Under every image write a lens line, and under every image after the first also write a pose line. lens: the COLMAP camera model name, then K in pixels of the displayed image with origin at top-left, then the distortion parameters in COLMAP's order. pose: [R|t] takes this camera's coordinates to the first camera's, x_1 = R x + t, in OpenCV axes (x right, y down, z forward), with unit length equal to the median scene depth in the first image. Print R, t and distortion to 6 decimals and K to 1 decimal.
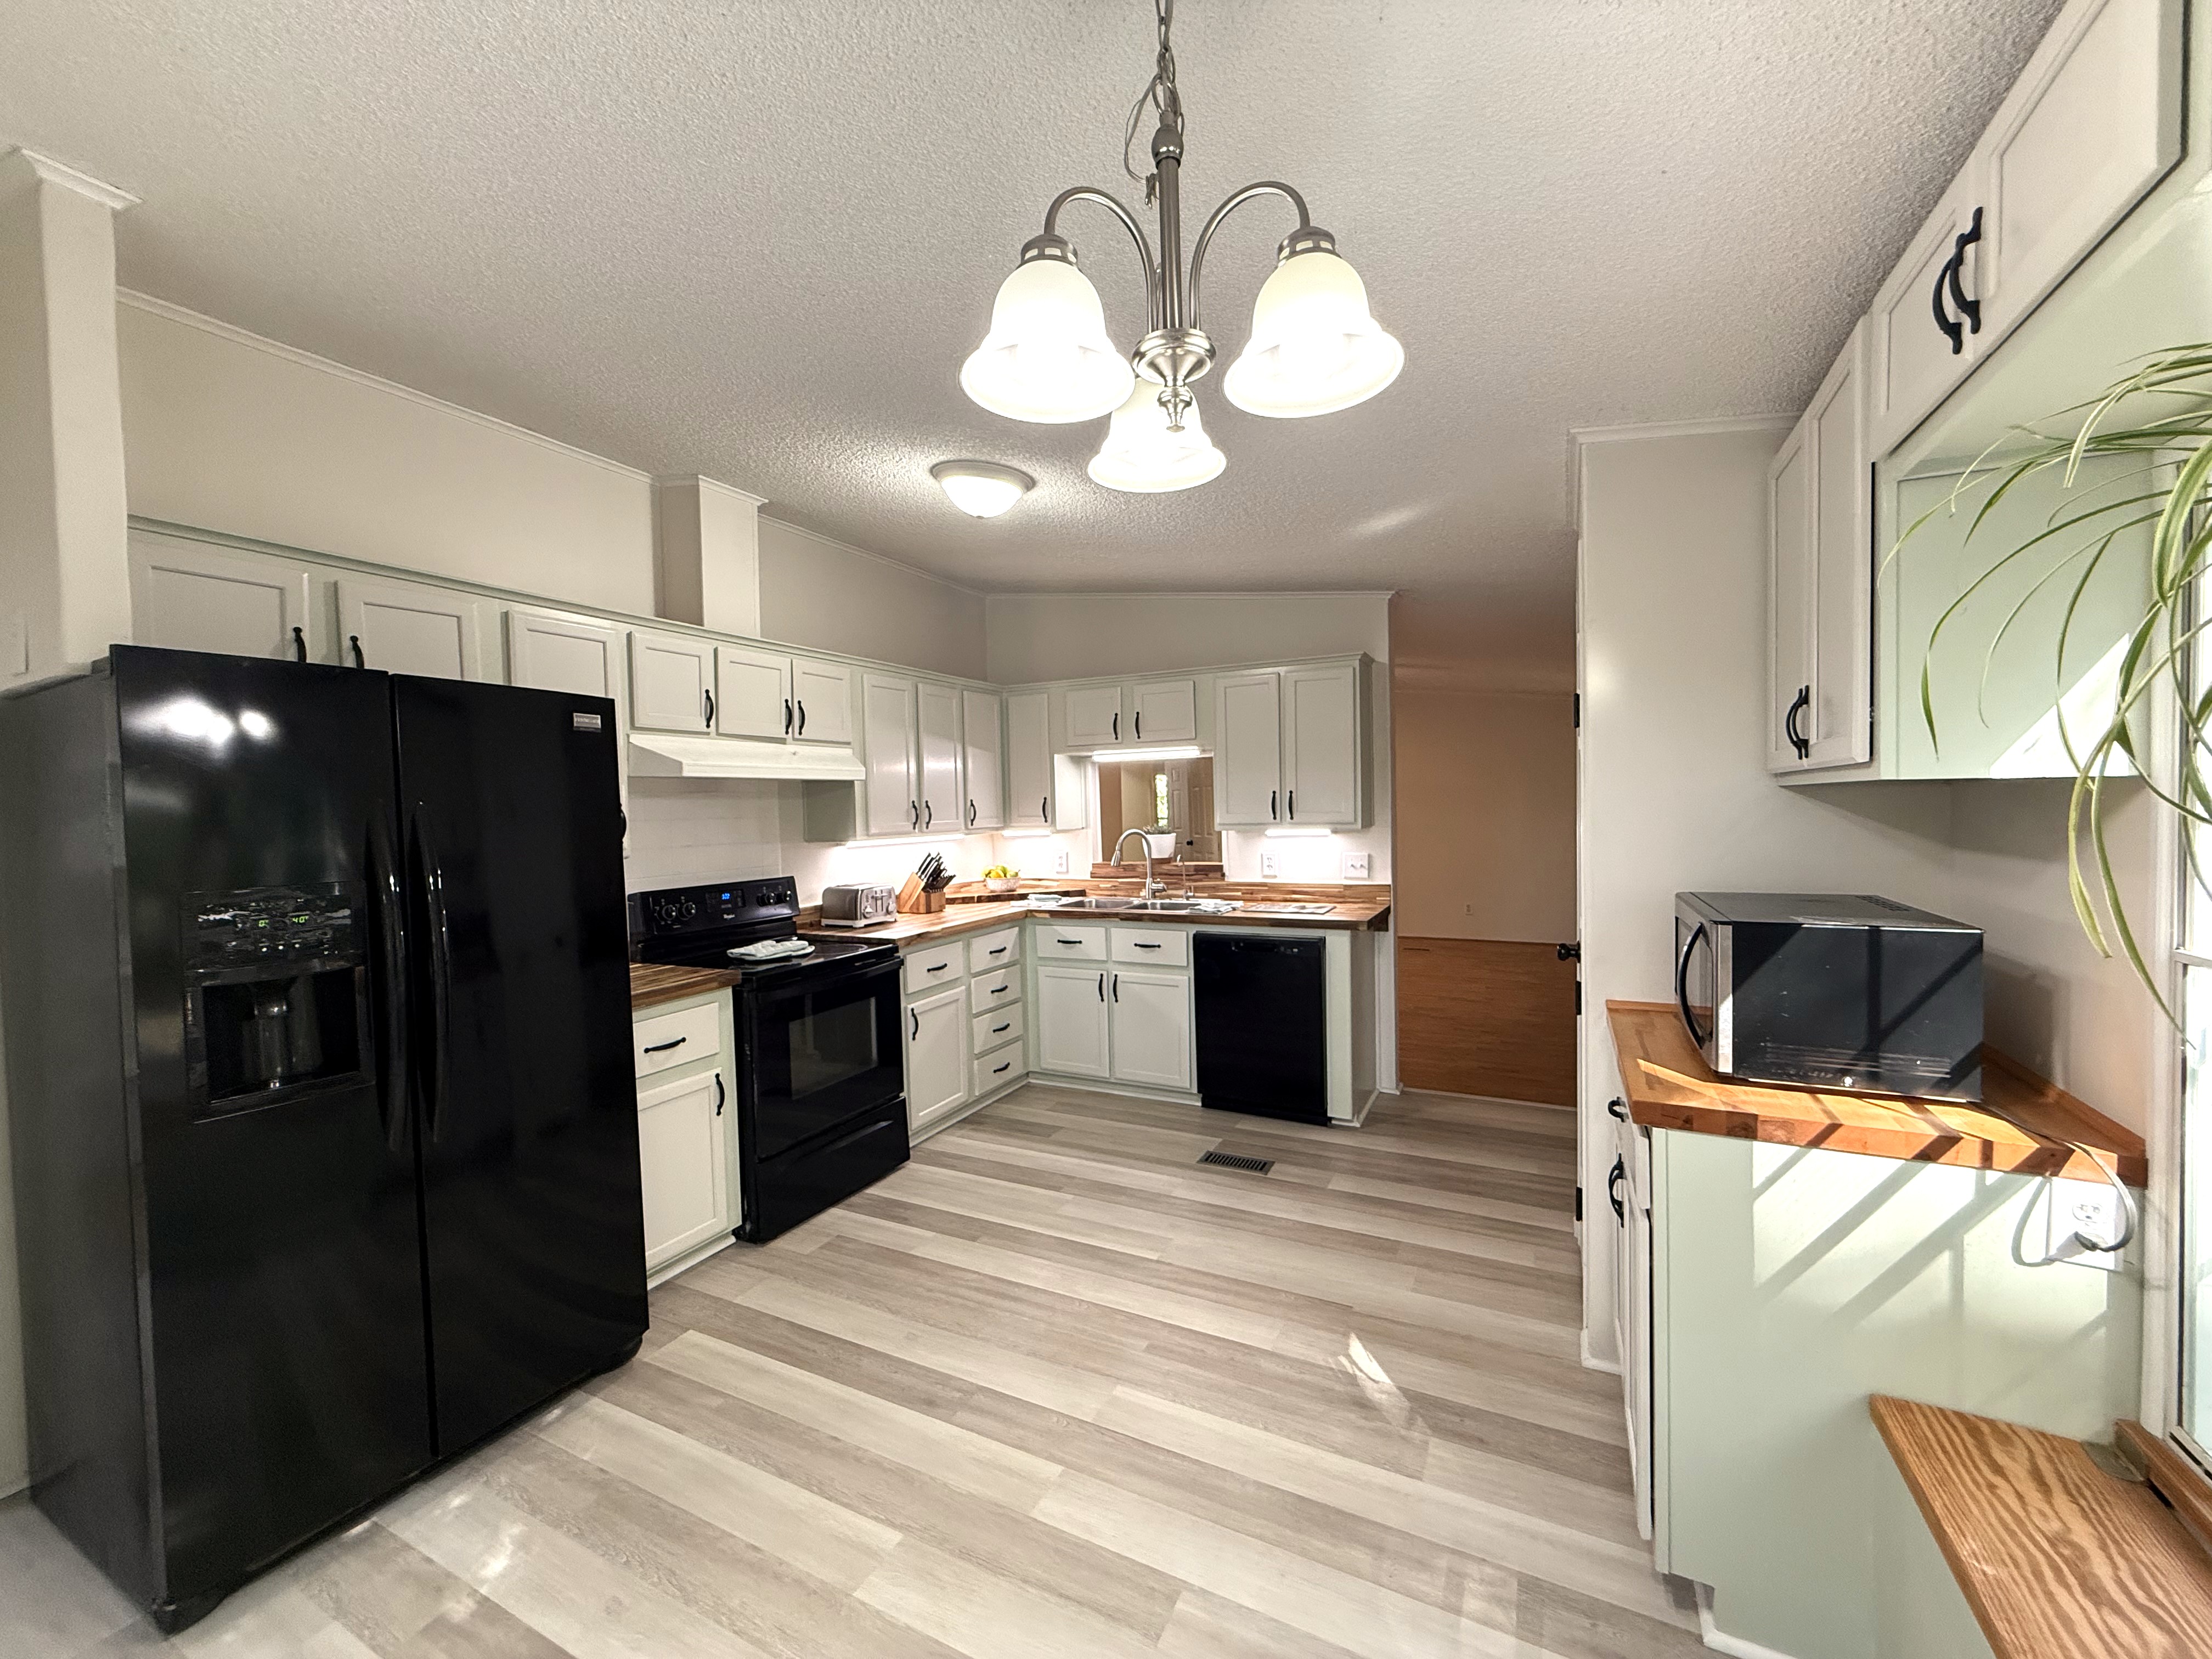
lens RADIAL K [[876.7, 0, 1097.5], [0, 876.7, 829.6], [0, 0, 1]] dist [-0.001140, 0.000473]
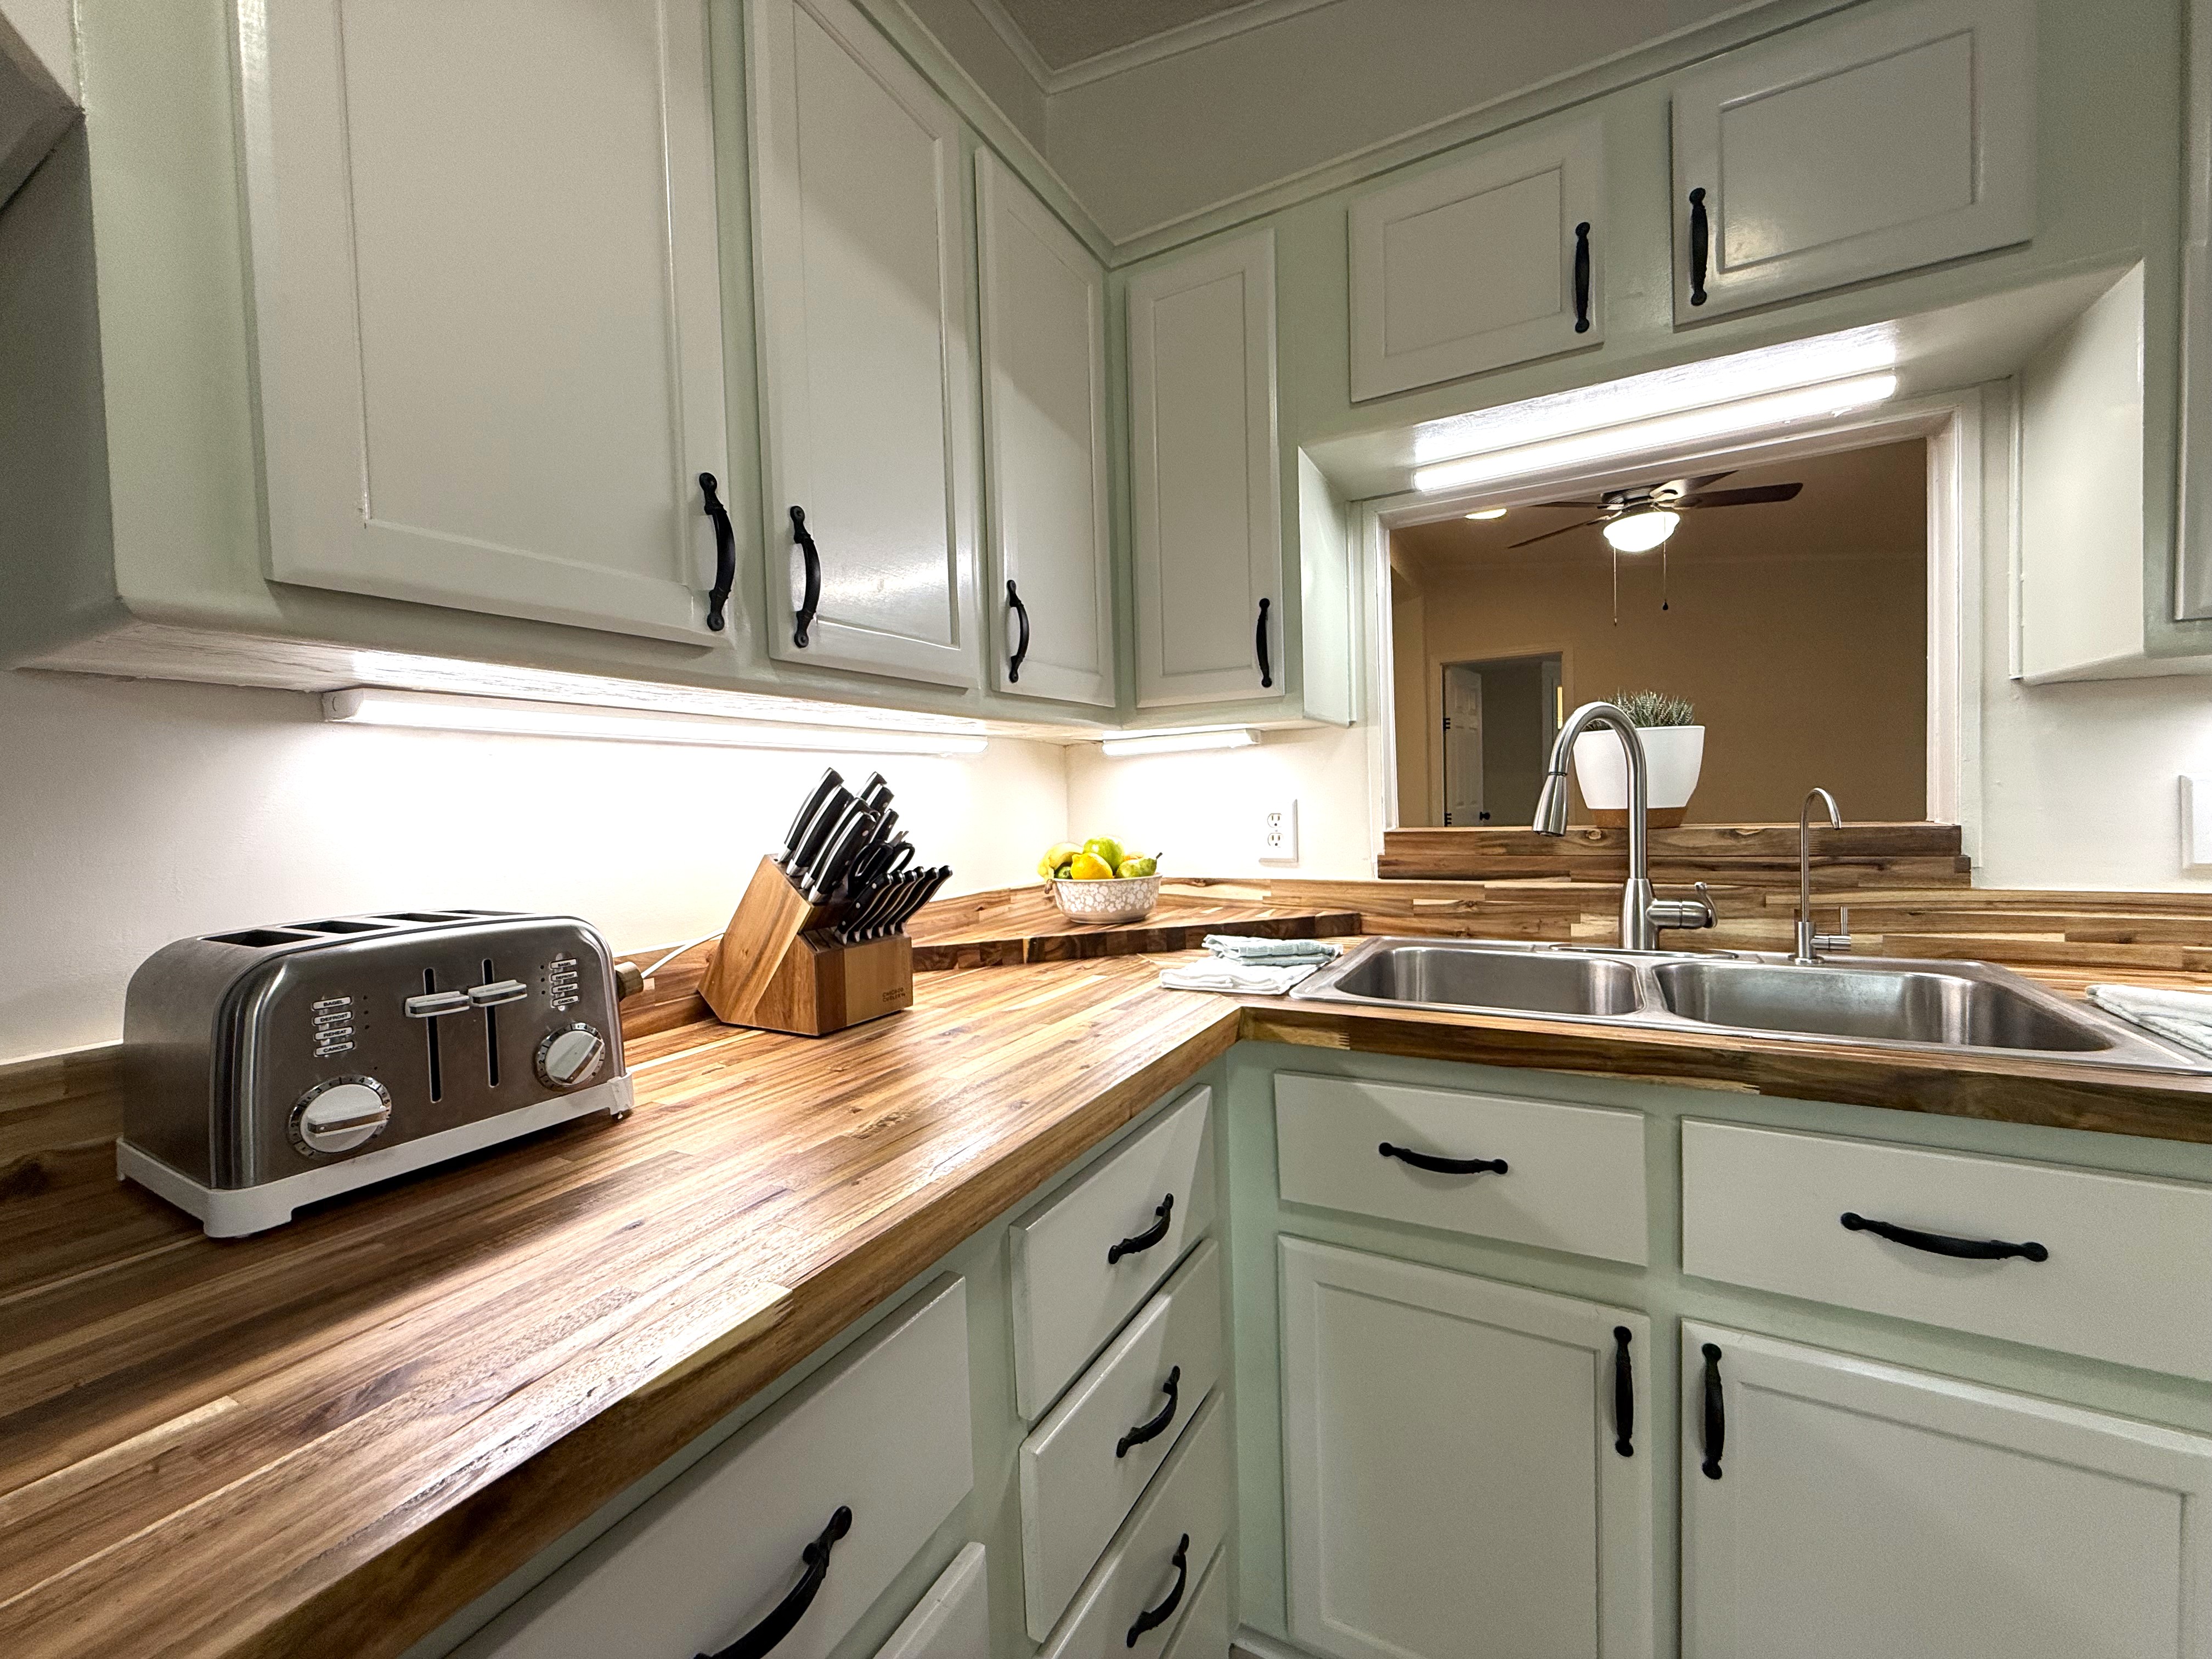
lens RADIAL K [[876.7, 0, 1096.2], [0, 876.7, 830.5], [0, 0, 1]] dist [-0.001140, 0.000473]
pose [[0.999262, -0.005209, -0.038057, -0.133824], [0.005457, 0.999965, 0.006415, 0.047653], [0.038022, -0.006618, 0.999255, 0.909802]]
